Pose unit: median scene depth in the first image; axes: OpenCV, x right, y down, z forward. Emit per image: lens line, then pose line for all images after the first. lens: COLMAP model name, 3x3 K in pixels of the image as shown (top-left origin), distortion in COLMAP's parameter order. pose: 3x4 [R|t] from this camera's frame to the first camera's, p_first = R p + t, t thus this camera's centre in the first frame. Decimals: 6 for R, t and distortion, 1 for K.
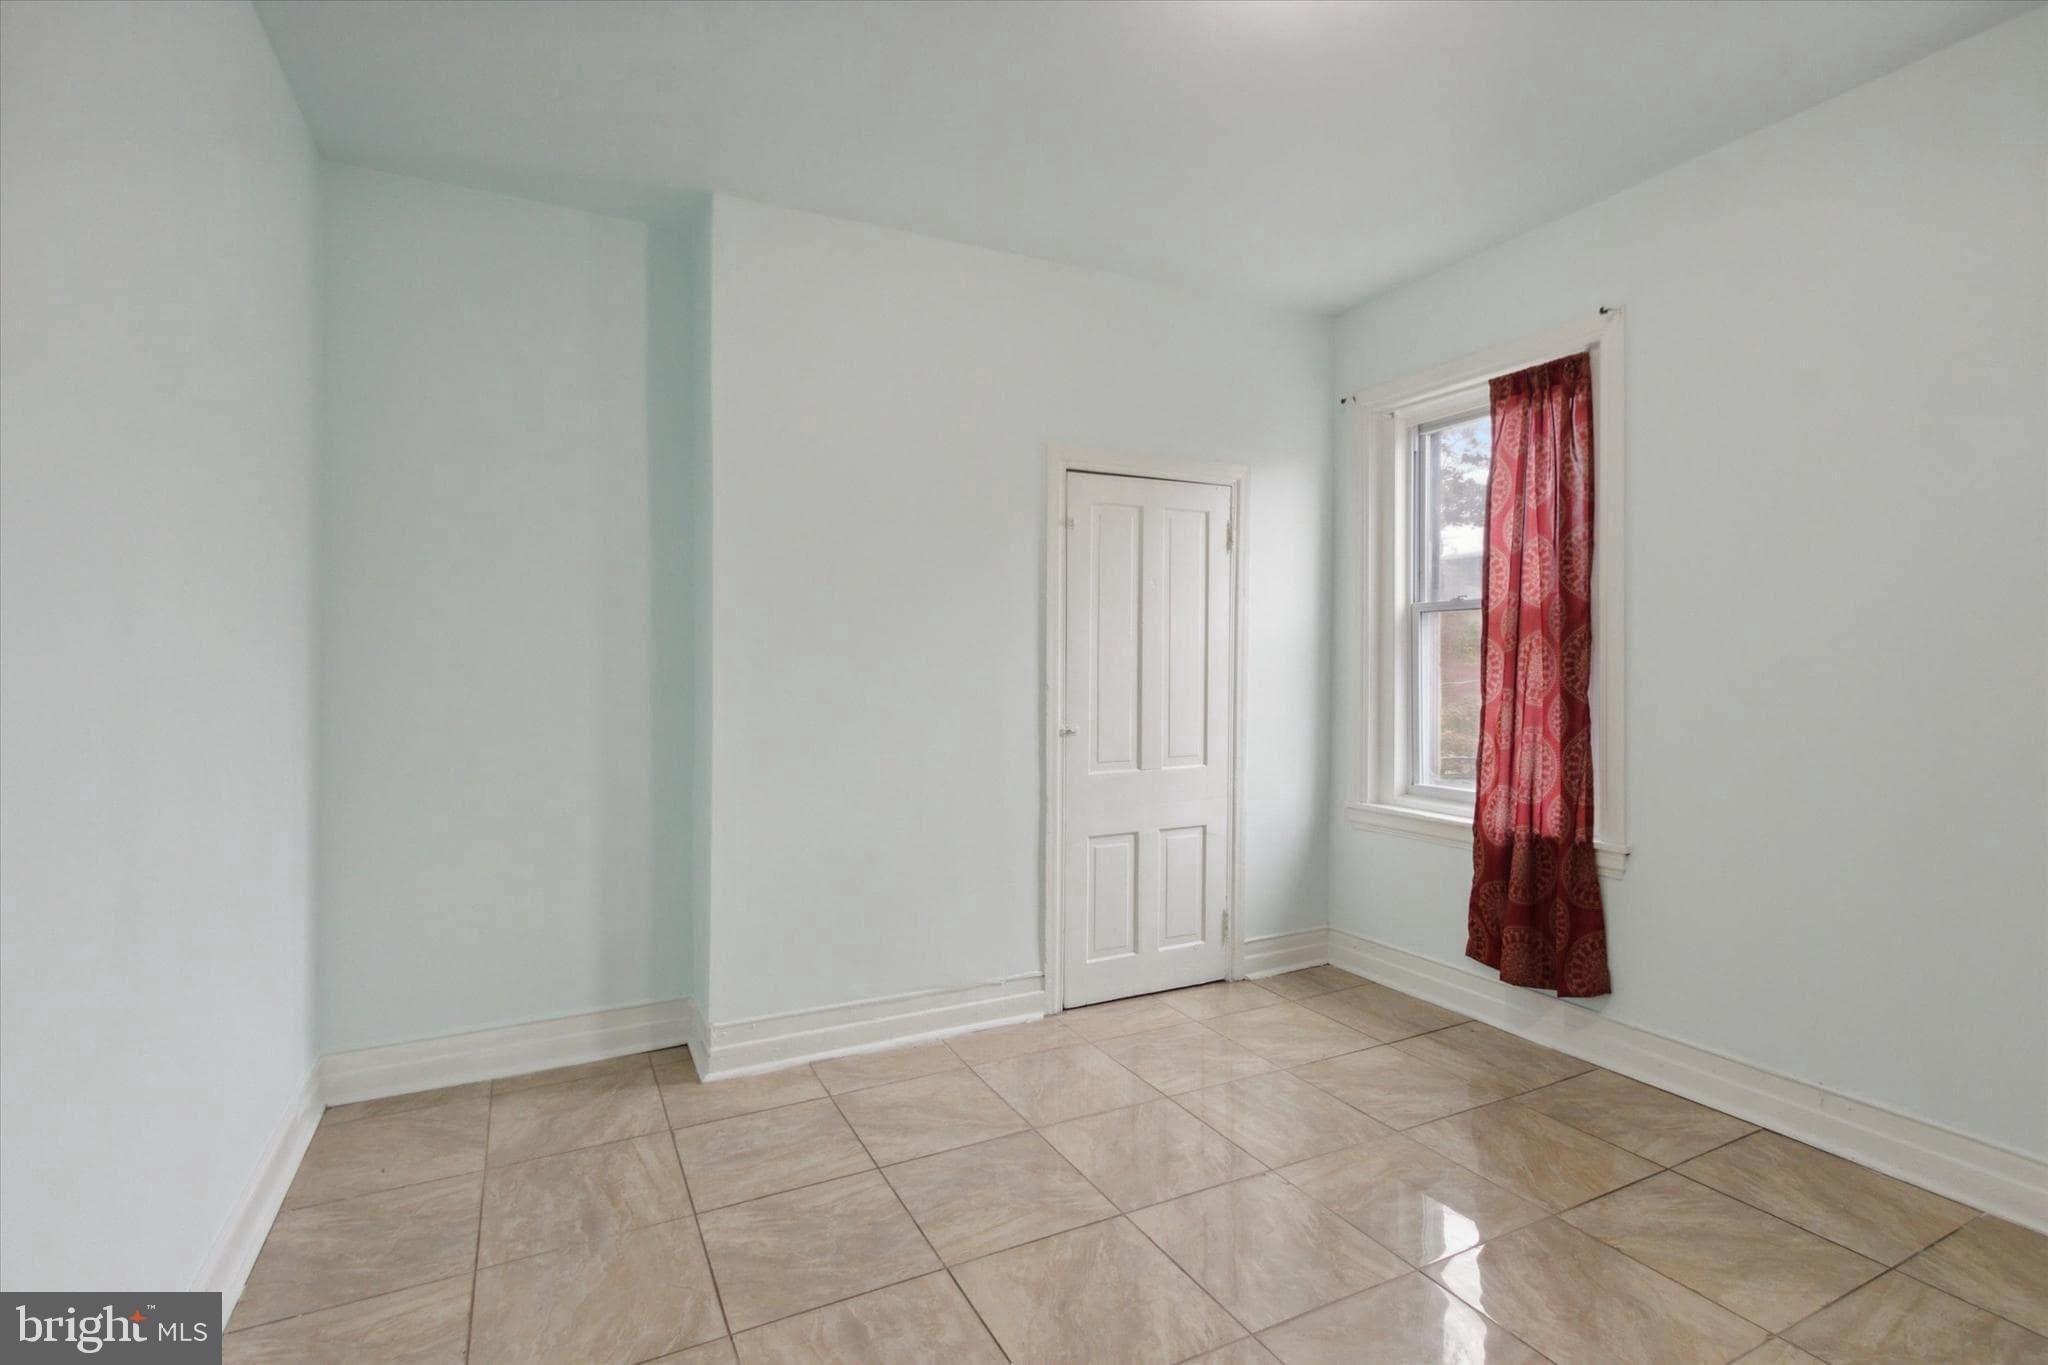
lens RADIAL K [[965.5, 0, 1003.2], [0, 965.5, 667.5], [0, 0, 1]] dist [0.017283, -0.003776]
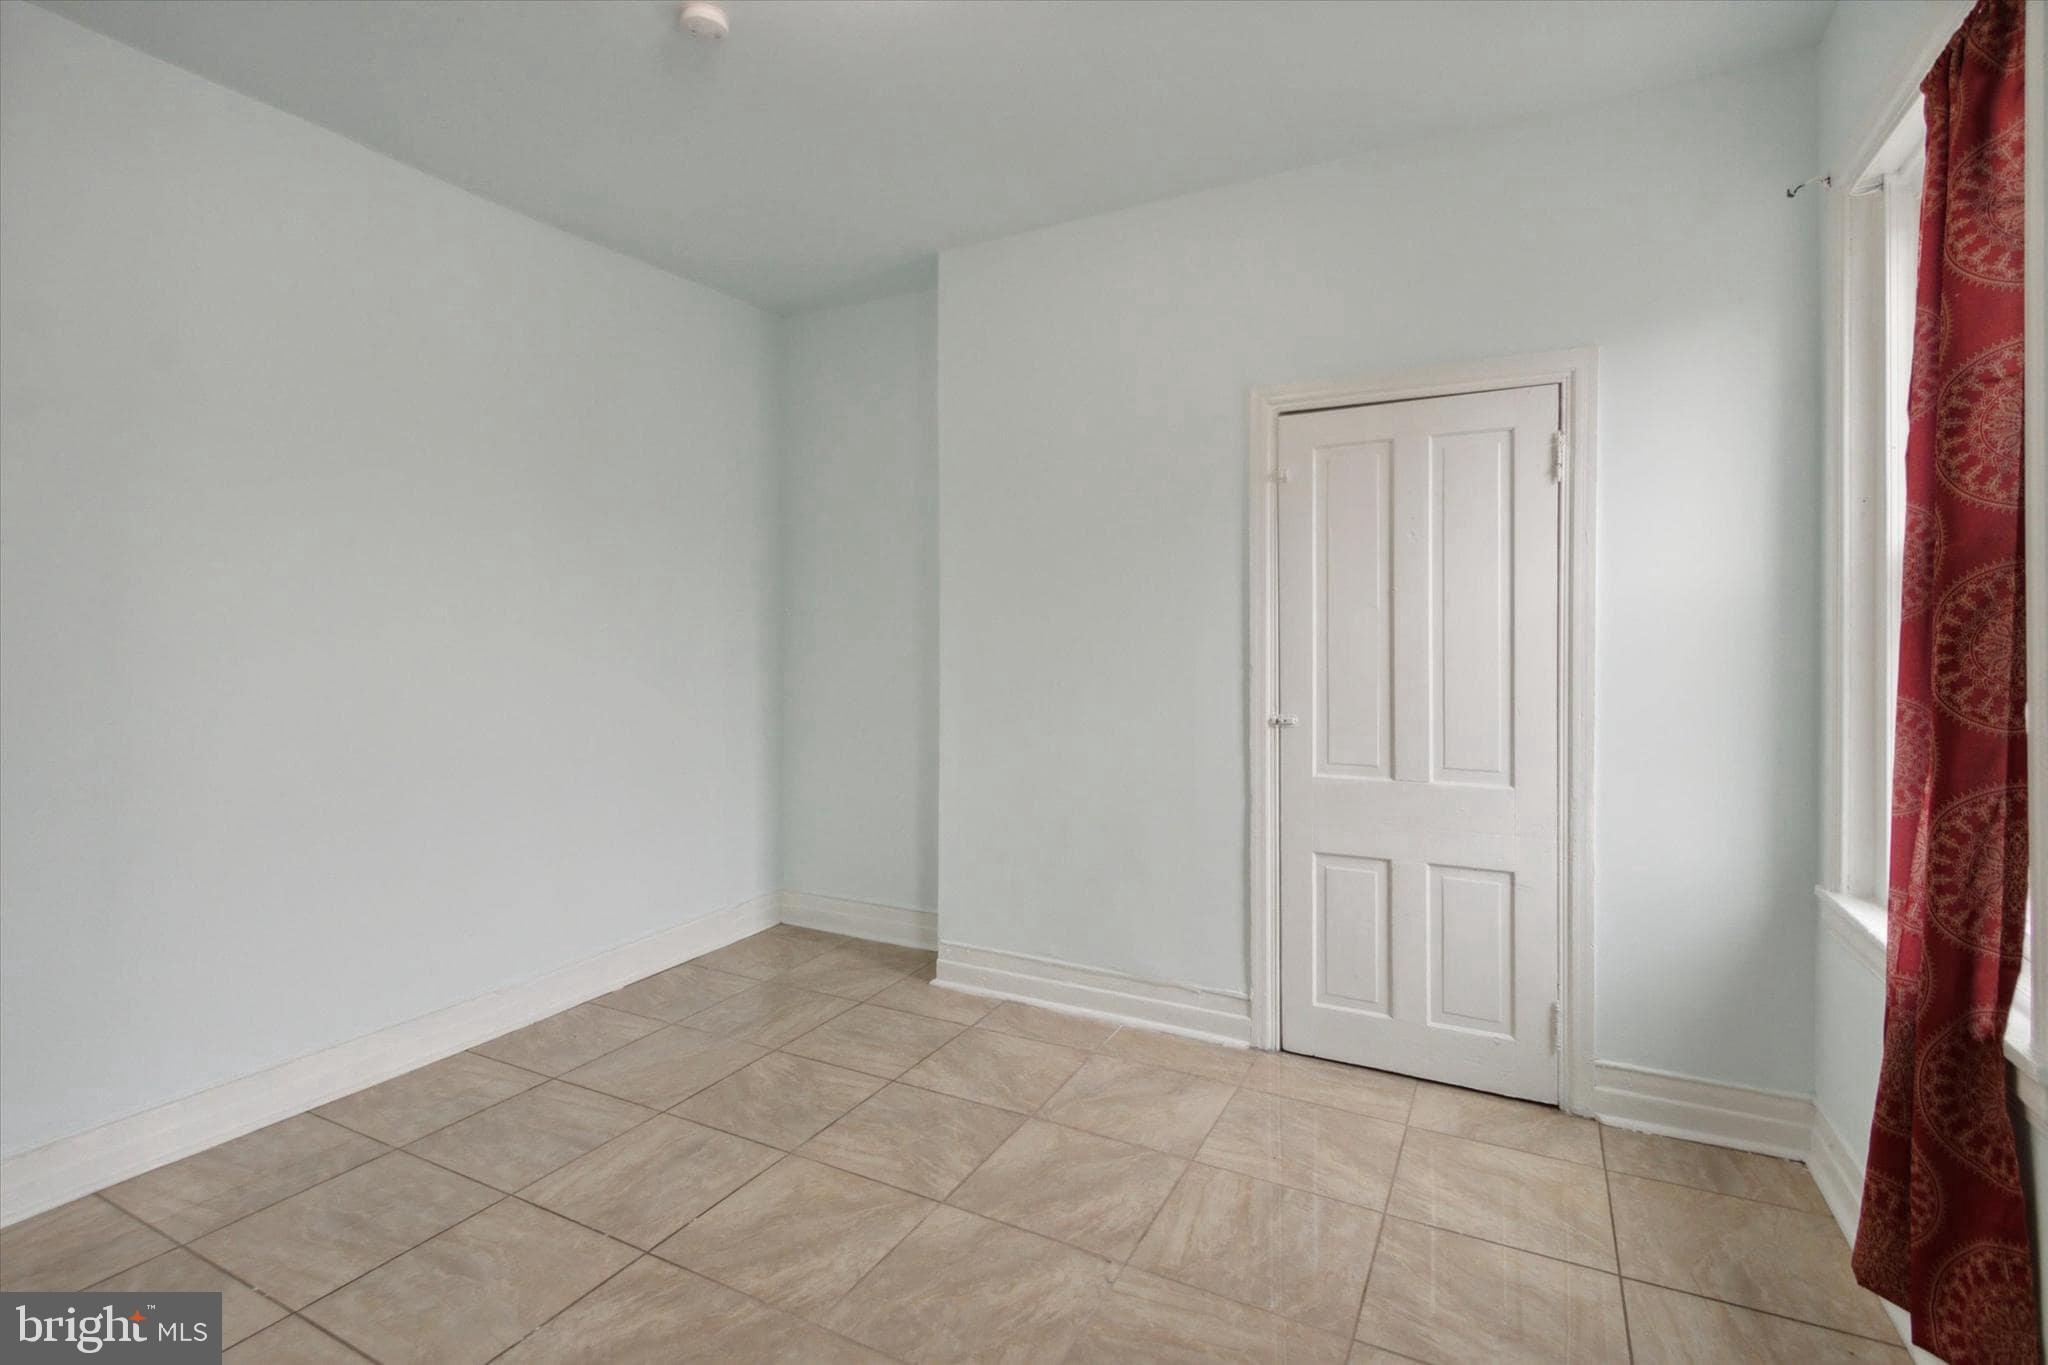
lens RADIAL K [[965.5, 0, 988.3], [0, 965.5, 637.5], [0, 0, 1]] dist [0.017283, -0.003776]
pose [[0.569773, 0.000174, -0.821802, 0.672906], [-0.002954, 0.999994, -0.001836, -0.006243], [0.821797, 0.003473, 0.569770, 0.332857]]
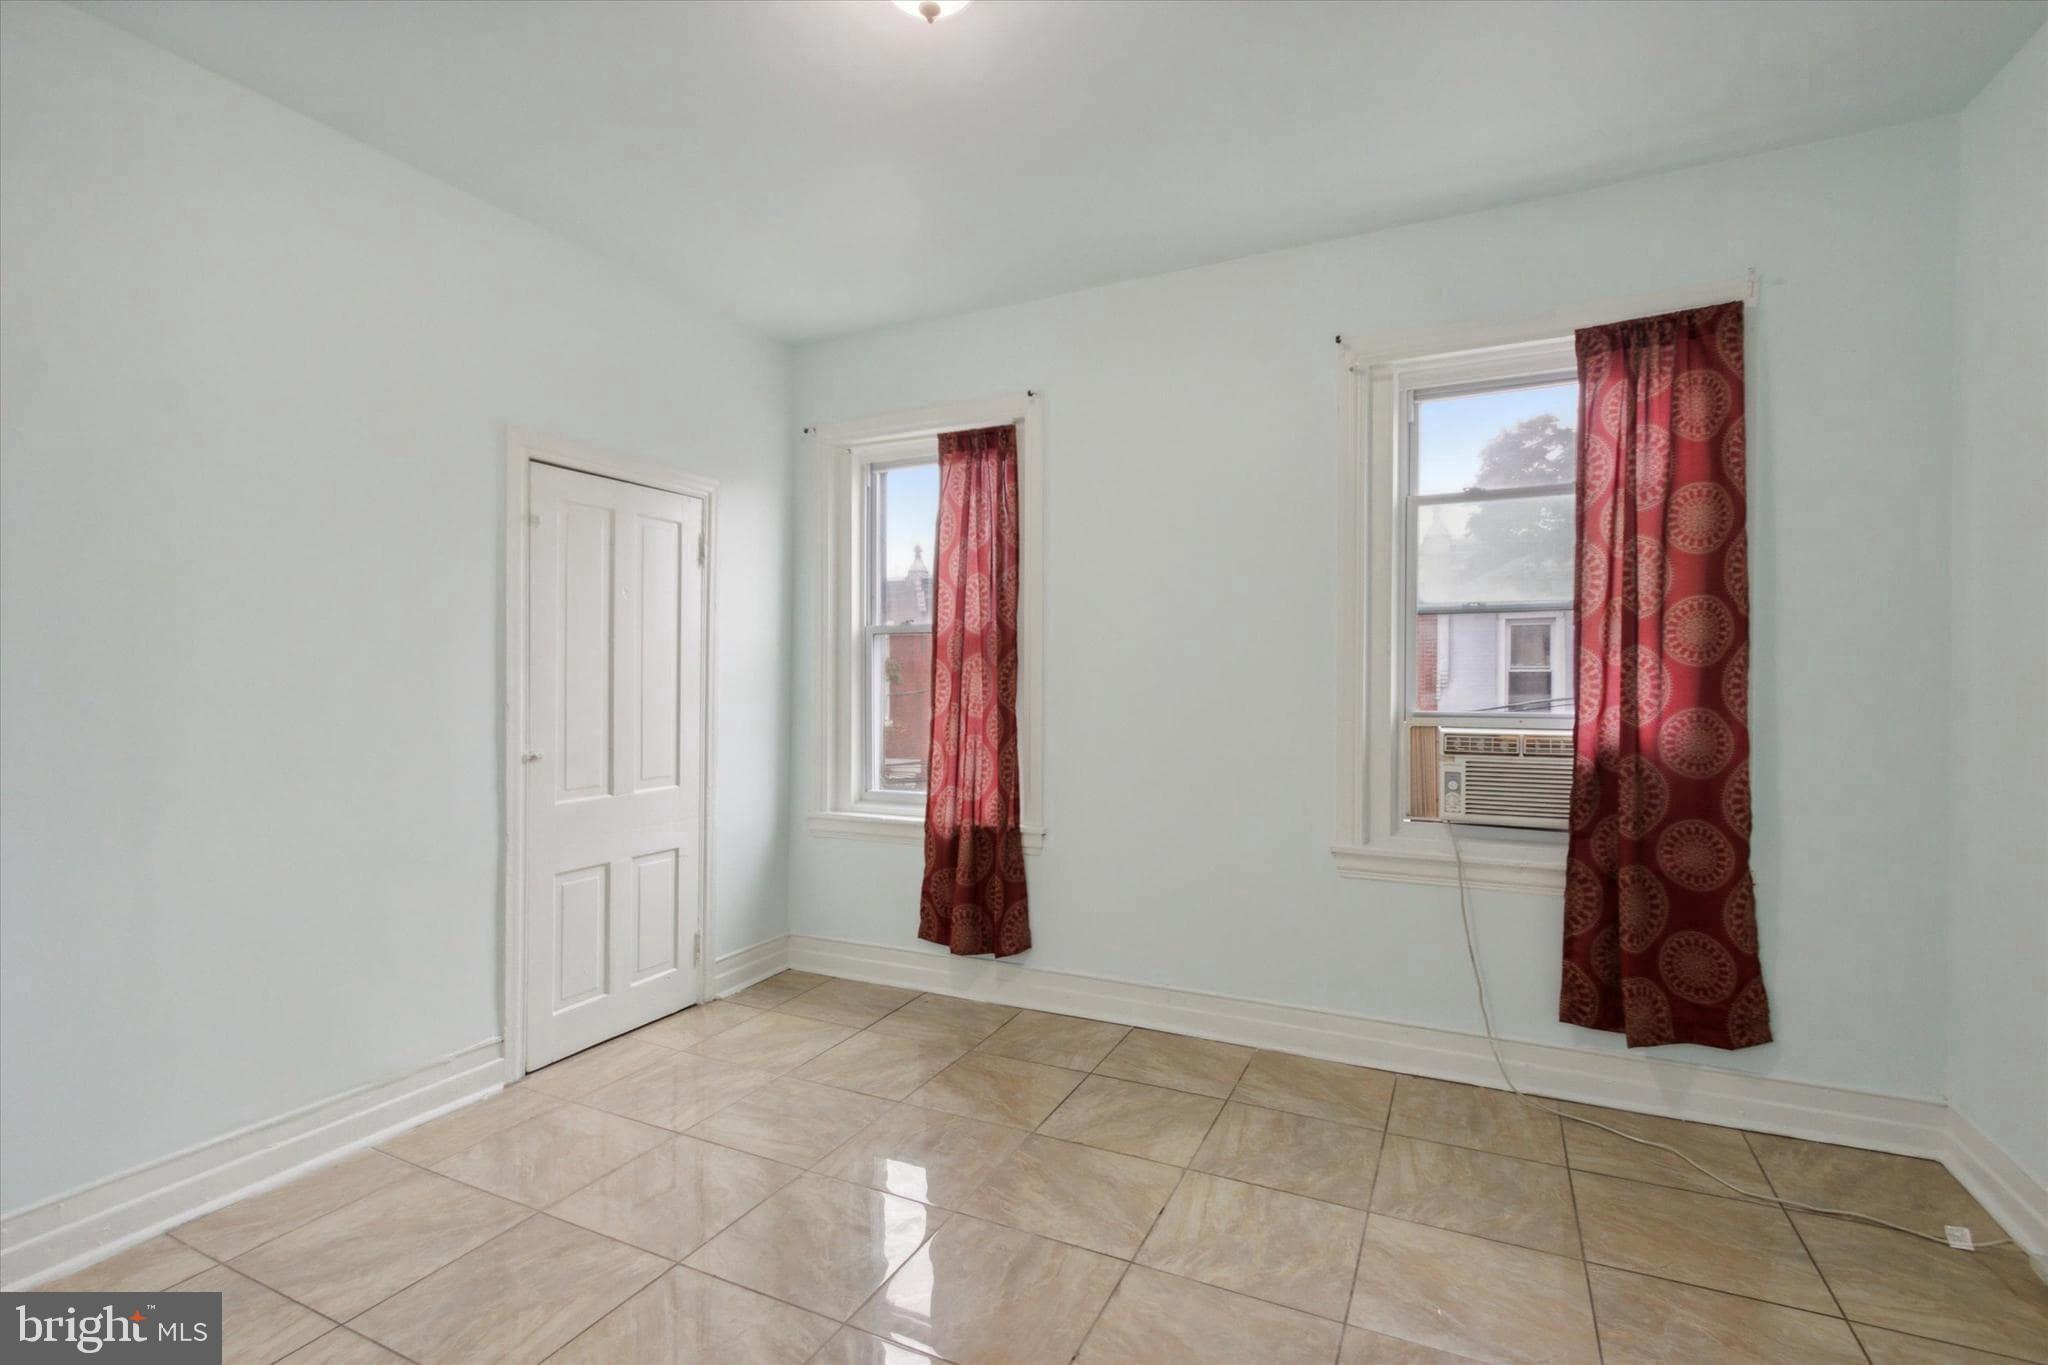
lens RADIAL K [[965.5, 0, 1007.7], [0, 965.5, 696.3], [0, 0, 1]] dist [0.017283, -0.003776]
pose [[0.795551, -0.007751, 0.605837, -0.133222], [-0.000534, 0.999909, 0.013494, -0.001898], [-0.605886, -0.011059, 0.795474, 0.039562]]
